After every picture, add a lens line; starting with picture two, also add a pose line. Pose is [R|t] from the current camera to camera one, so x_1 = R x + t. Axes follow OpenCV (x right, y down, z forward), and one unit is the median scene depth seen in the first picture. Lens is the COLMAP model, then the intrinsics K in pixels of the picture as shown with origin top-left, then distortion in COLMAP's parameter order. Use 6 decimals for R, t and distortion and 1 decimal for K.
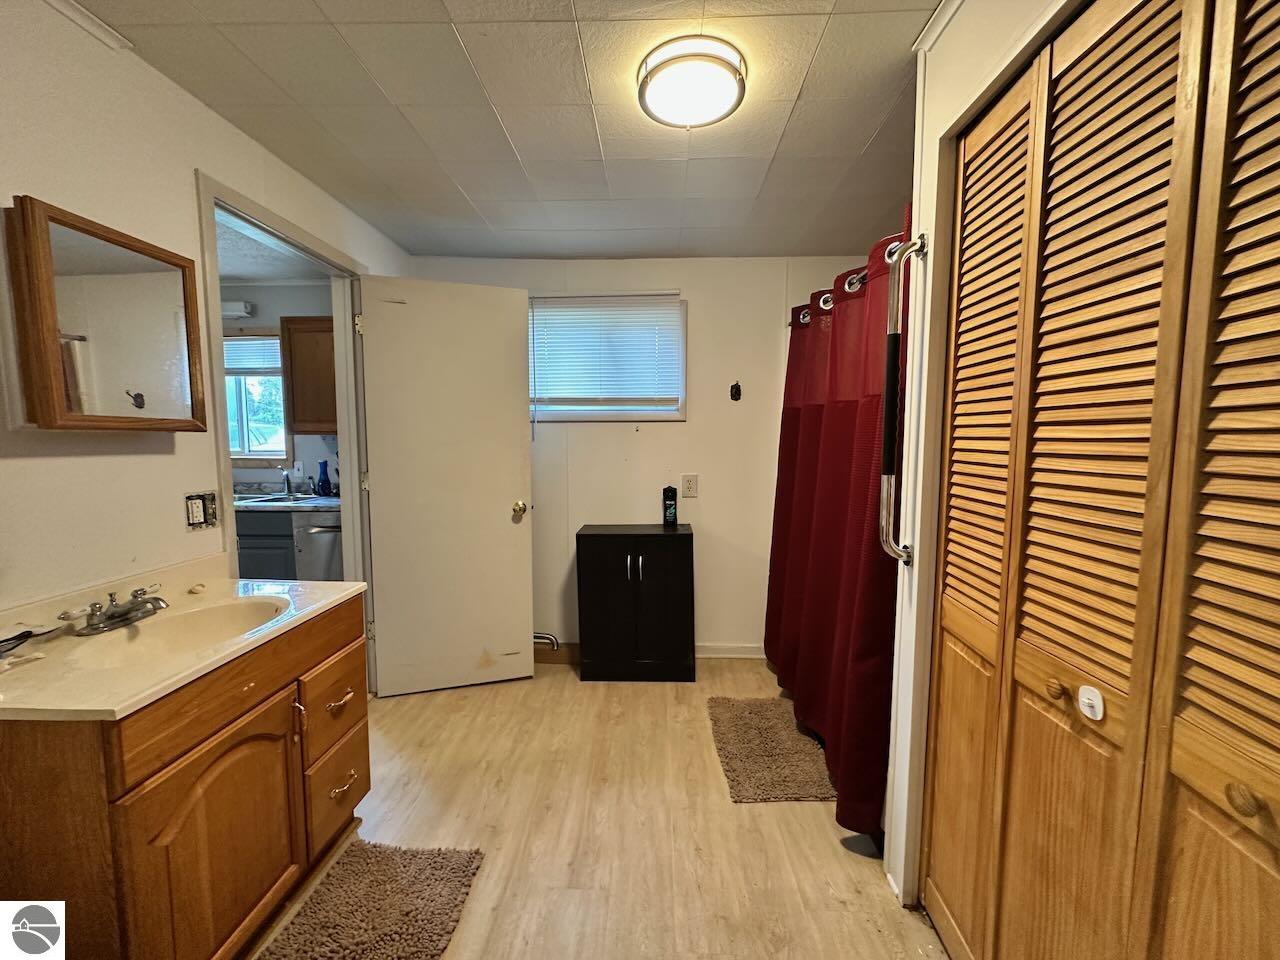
lens RADIAL K [[510.2, 0, 642.6], [0, 510.2, 479.8], [0, 0, 1]] dist [-0.004045, 0.000598]
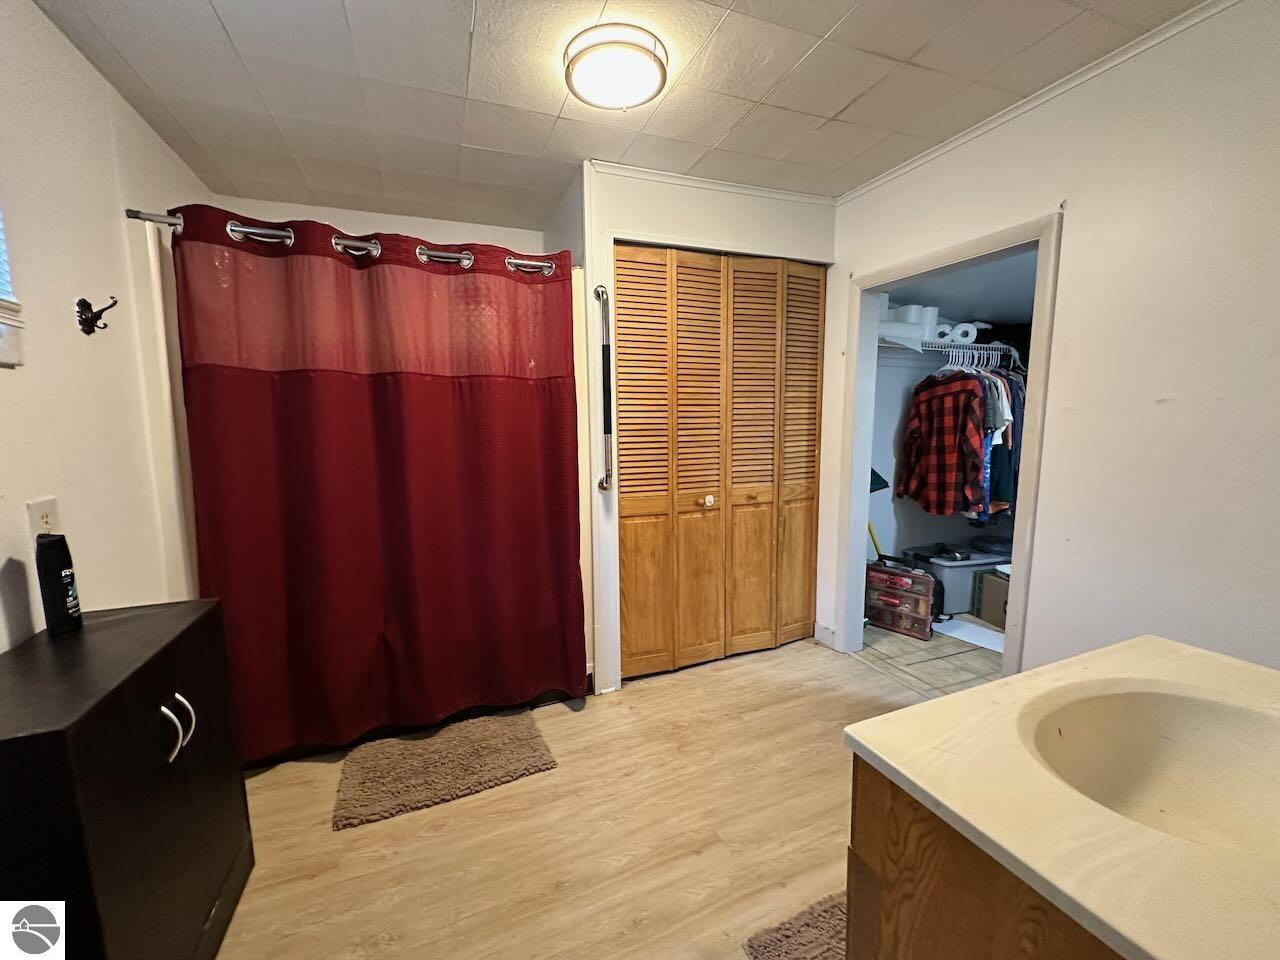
lens RADIAL K [[510.2, 0, 640.0], [0, 510.2, 478.7], [0, 0, 1]] dist [-0.004045, 0.000598]
pose [[-0.403747, -0.095970, 0.909823, -0.910839], [0.088673, 0.985696, 0.143323, -0.080807], [-0.910563, 0.138543, -0.389462, 1.393711]]
